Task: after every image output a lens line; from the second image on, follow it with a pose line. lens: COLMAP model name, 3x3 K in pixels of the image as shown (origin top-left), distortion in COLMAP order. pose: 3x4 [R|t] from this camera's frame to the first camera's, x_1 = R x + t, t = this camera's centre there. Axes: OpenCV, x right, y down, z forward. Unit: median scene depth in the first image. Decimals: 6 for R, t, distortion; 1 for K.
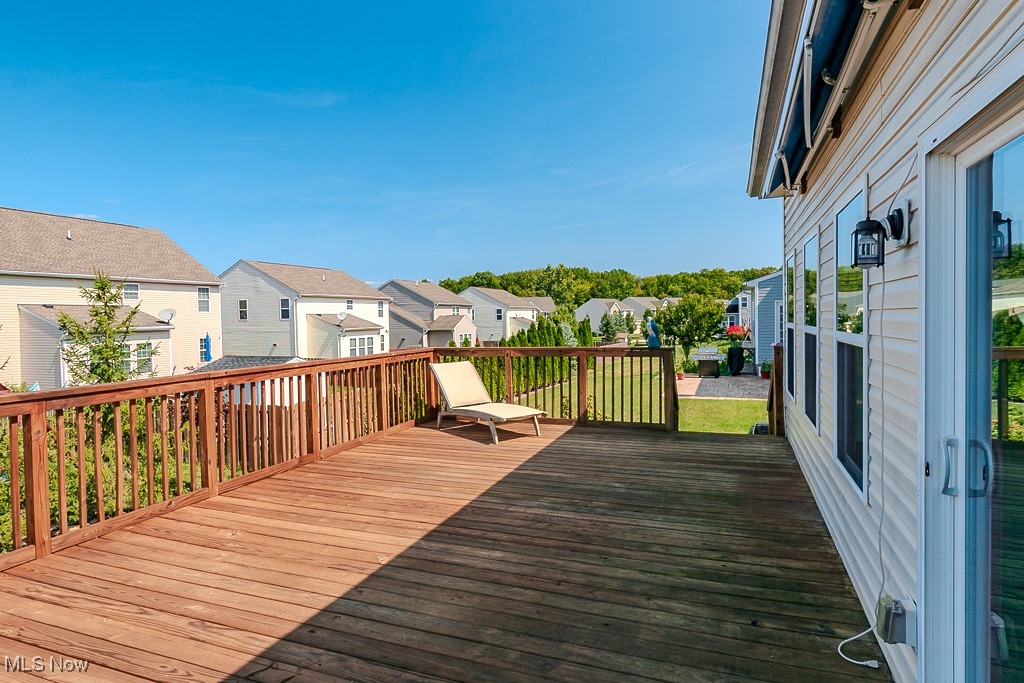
lens RADIAL K [[562.5, 0, 512.5], [0, 562.5, 335.9], [0, 0, 1]] dist [0.001172, -0.002365]
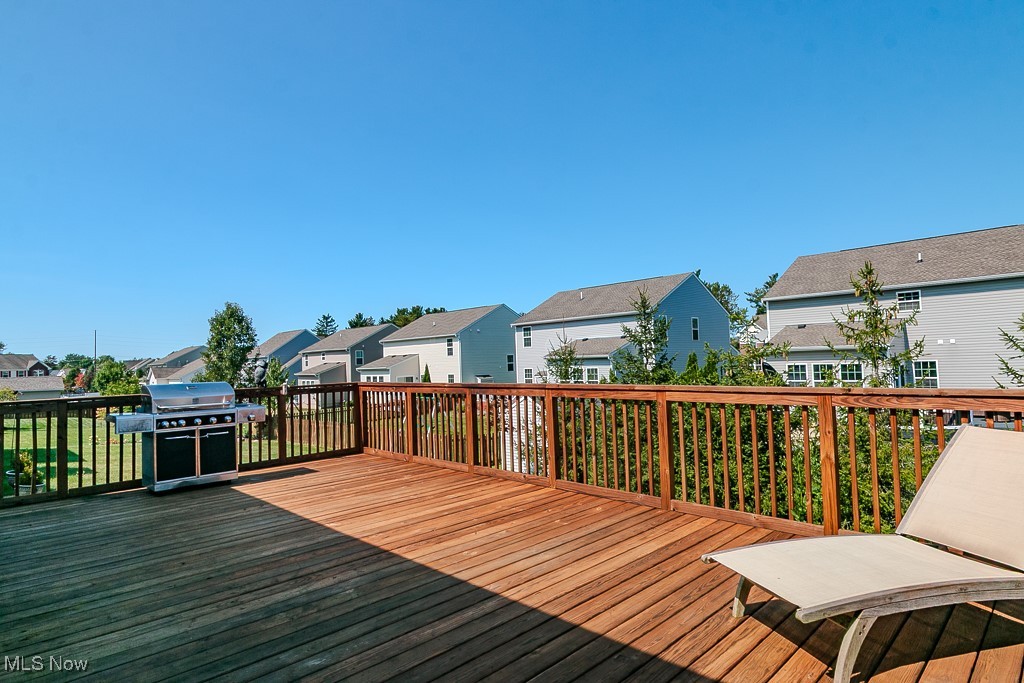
lens RADIAL K [[562.5, 0, 521.9], [0, 562.5, 341.0], [0, 0, 1]] dist [0.001172, -0.002365]
pose [[-0.402651, -0.008149, -0.915317, 0.664338], [0.003847, 0.999936, -0.010595, -0.021666], [0.915346, -0.007788, -0.402594, 1.583885]]
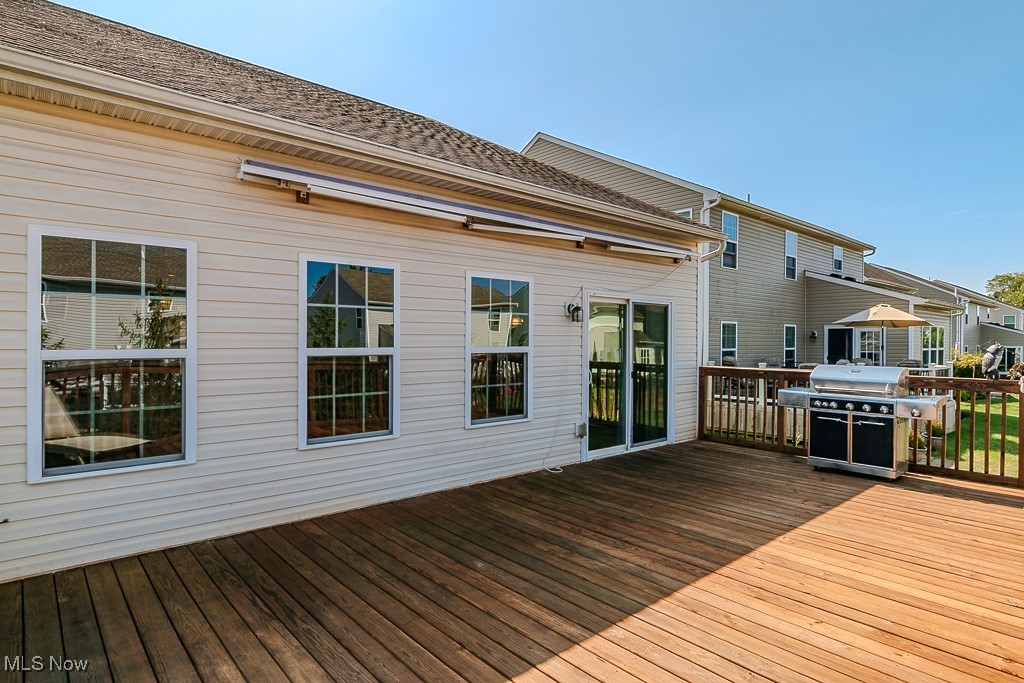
lens RADIAL K [[562.5, 0, 501.9], [0, 562.5, 342.0], [0, 0, 1]] dist [0.001172, -0.002365]
pose [[-0.878485, 0.005889, 0.477734, -0.221875], [0.024098, 0.999197, 0.031995, -0.058082], [-0.477163, 0.039620, -0.877922, 1.866369]]
